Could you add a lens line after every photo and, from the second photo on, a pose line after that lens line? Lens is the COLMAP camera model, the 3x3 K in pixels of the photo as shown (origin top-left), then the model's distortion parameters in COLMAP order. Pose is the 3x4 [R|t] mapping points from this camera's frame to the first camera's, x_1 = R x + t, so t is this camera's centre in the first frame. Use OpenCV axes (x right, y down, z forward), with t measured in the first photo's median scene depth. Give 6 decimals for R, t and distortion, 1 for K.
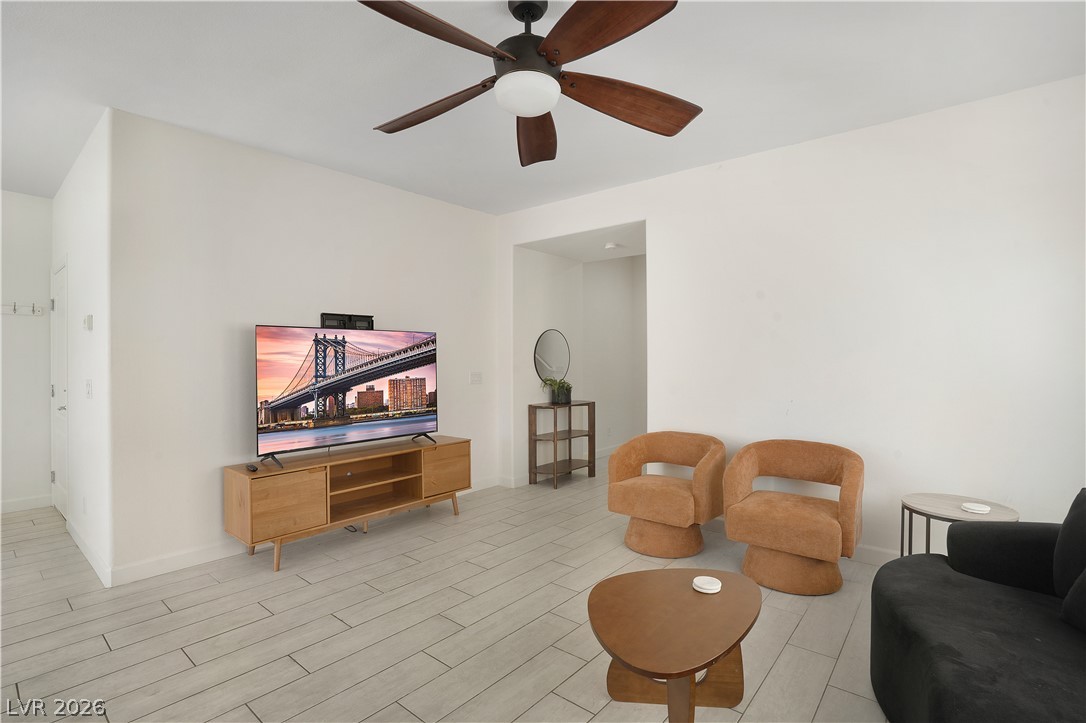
lens RADIAL K [[501.8, 0, 551.9], [0, 501.8, 366.9], [0, 0, 1]] dist [-0.006199, -0.000152]
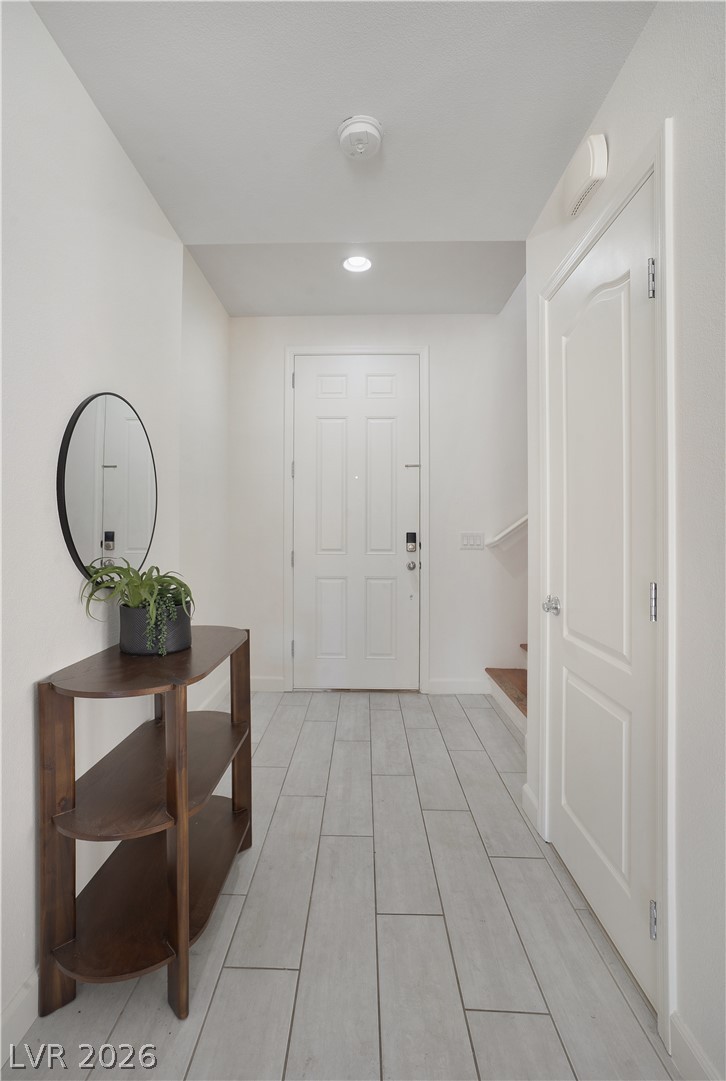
lens RADIAL K [[509.4, 0, 361.9], [0, 509.4, 533.1], [0, 0, 1]] dist [-0.029652, 0.000069]
pose [[0.772595, -0.000242, 0.634899, -0.078433], [0.005887, 0.999960, -0.006781, 0.009393], [-0.634872, 0.008977, 0.772565, 0.759850]]
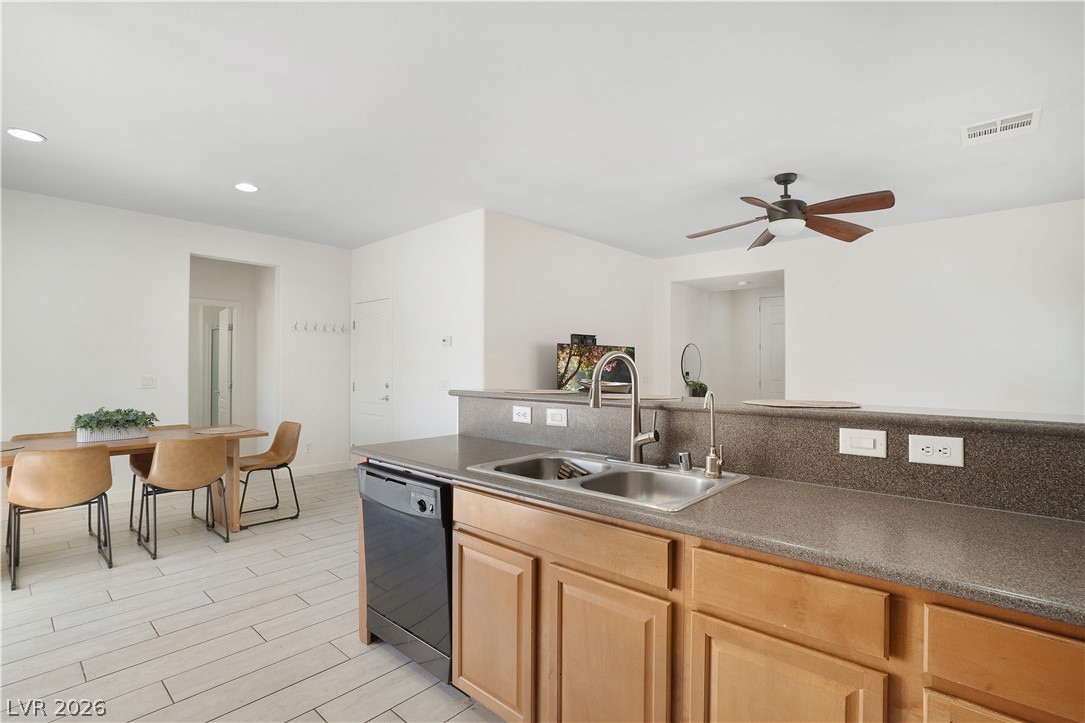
lens RADIAL K [[506.8, 0, 542.5], [0, 506.8, 361.5], [0, 0, 1]] dist [-0.044834, 0.001040]
pose [[0.999256, 0.008062, -0.037719, -0.372315], [-0.008825, 0.999759, -0.020106, 0.003031], [0.037548, 0.020424, 0.999086, -0.374456]]
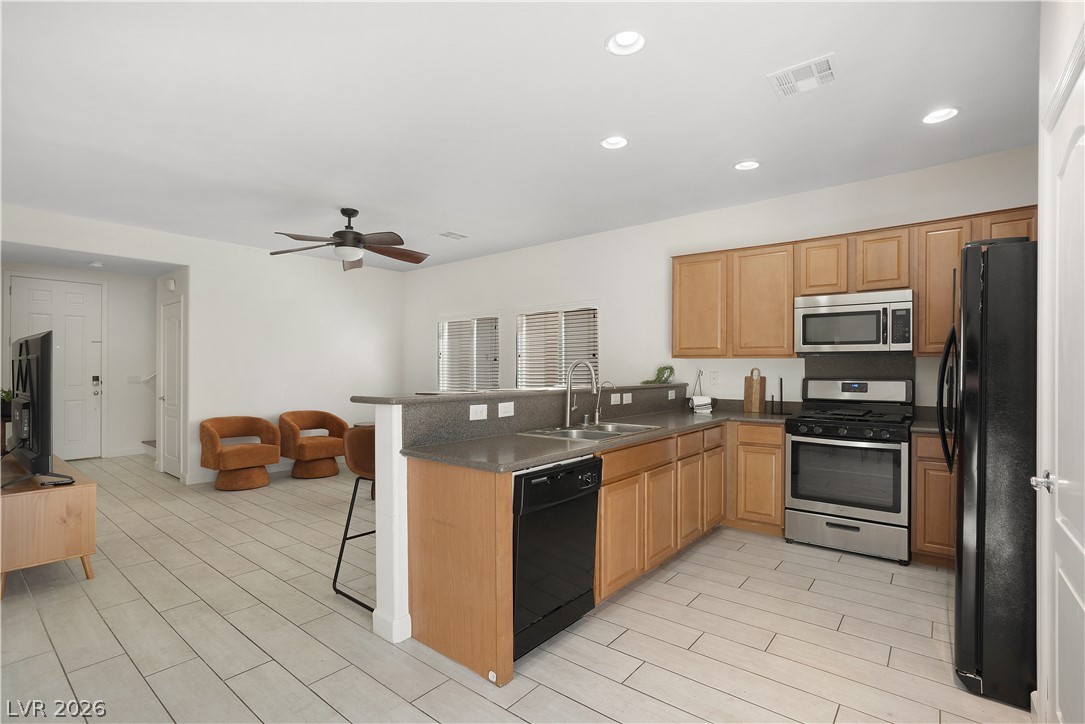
lens RADIAL K [[498.7, 0, 539.1], [0, 498.7, 368.4], [0, 0, 1]] dist [-0.026628, 0.000831]
pose [[-0.018700, 0.002669, 0.999822, -0.947014], [0.009878, 0.999948, -0.002484, -0.001006], [-0.999776, 0.009830, -0.018726, 0.066277]]
